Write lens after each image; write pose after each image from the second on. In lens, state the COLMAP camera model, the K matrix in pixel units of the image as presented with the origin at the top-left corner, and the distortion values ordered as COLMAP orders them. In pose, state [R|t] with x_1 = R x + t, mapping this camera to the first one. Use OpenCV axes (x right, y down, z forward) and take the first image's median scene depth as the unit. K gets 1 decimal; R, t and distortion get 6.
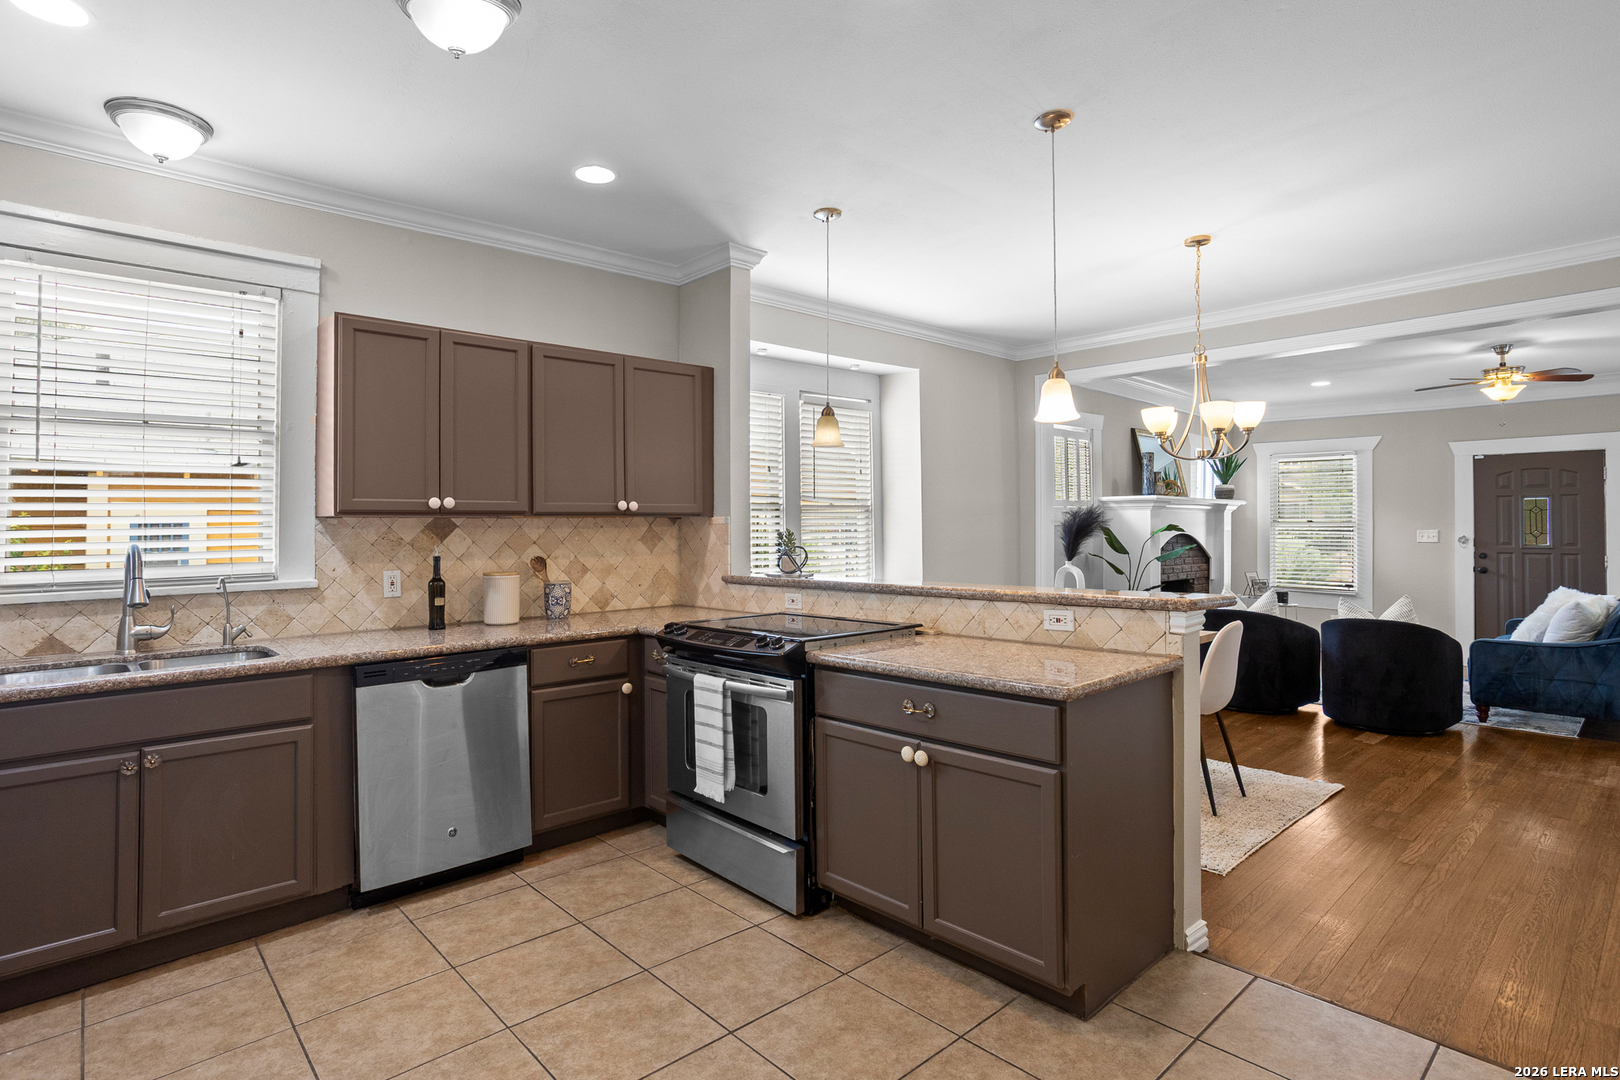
lens RADIAL K [[802.2, 0, 821.9], [0, 802.2, 531.8], [0, 0, 1]] dist [-0.011383, 0.004738]
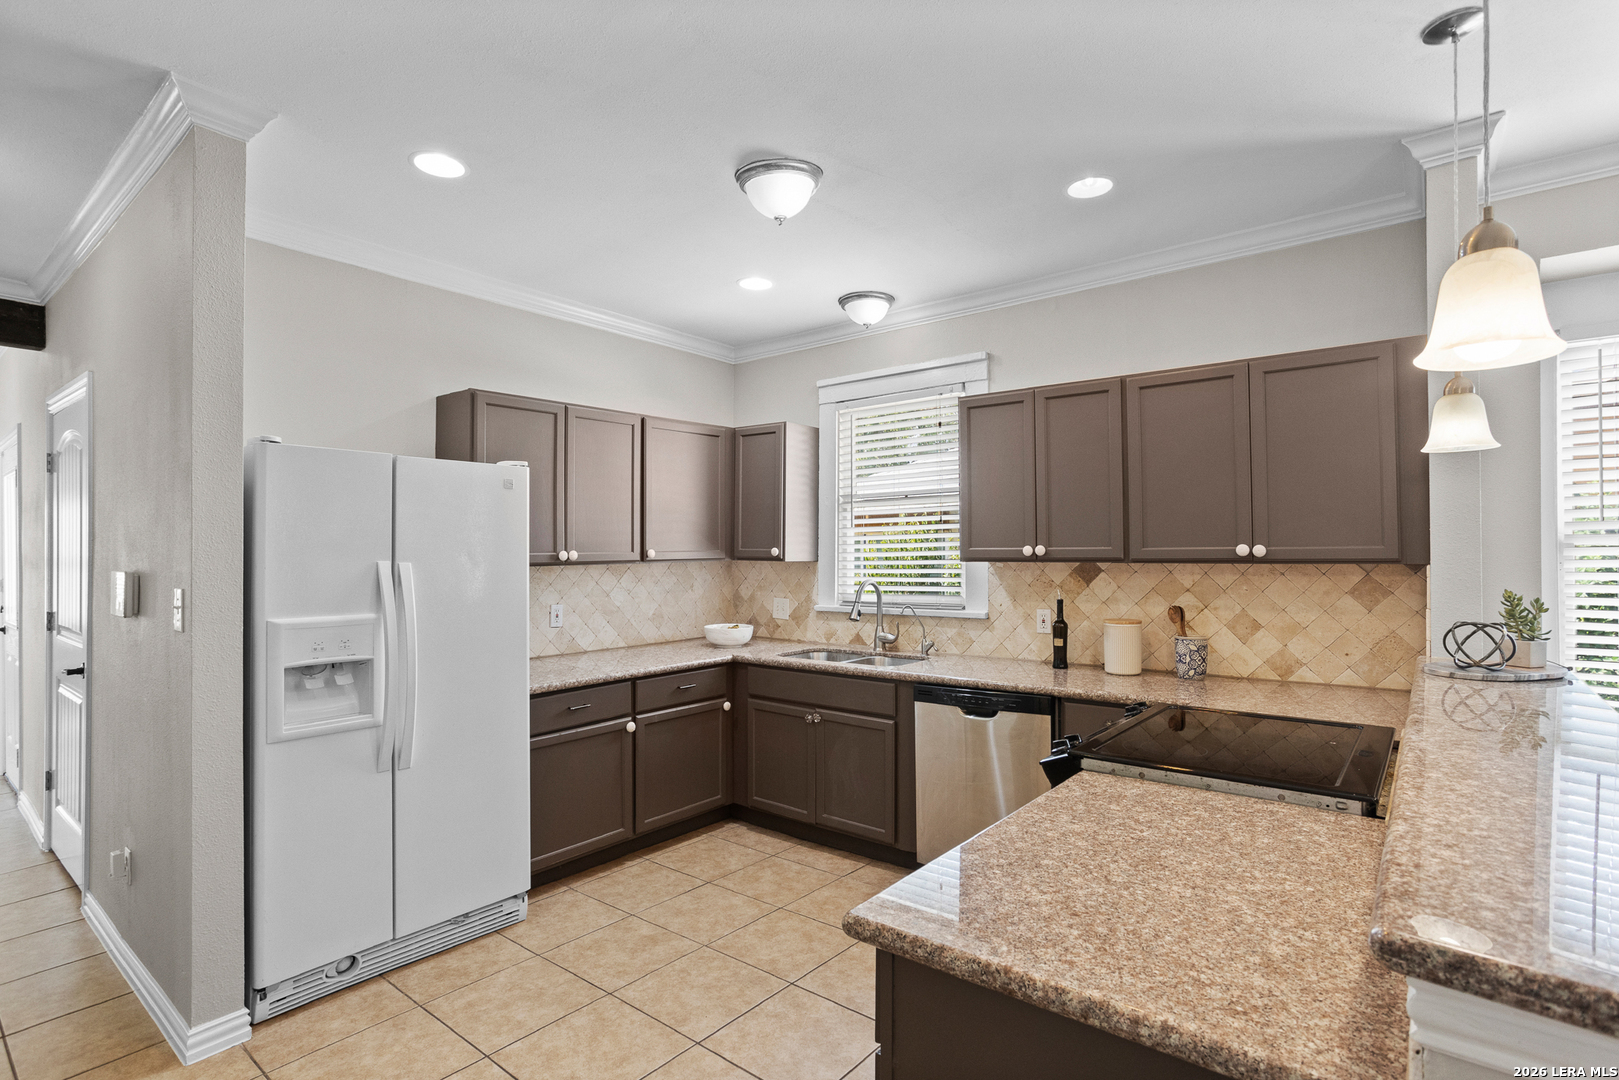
lens RADIAL K [[801.7, 0, 820.6], [0, 801.7, 544.3], [0, 0, 1]] dist [-0.011383, 0.004738]
pose [[0.147051, 0.002141, -0.989127, 0.534957], [0.003305, 0.999991, 0.002656, -0.047509], [0.989123, -0.003660, 0.147043, 0.533970]]
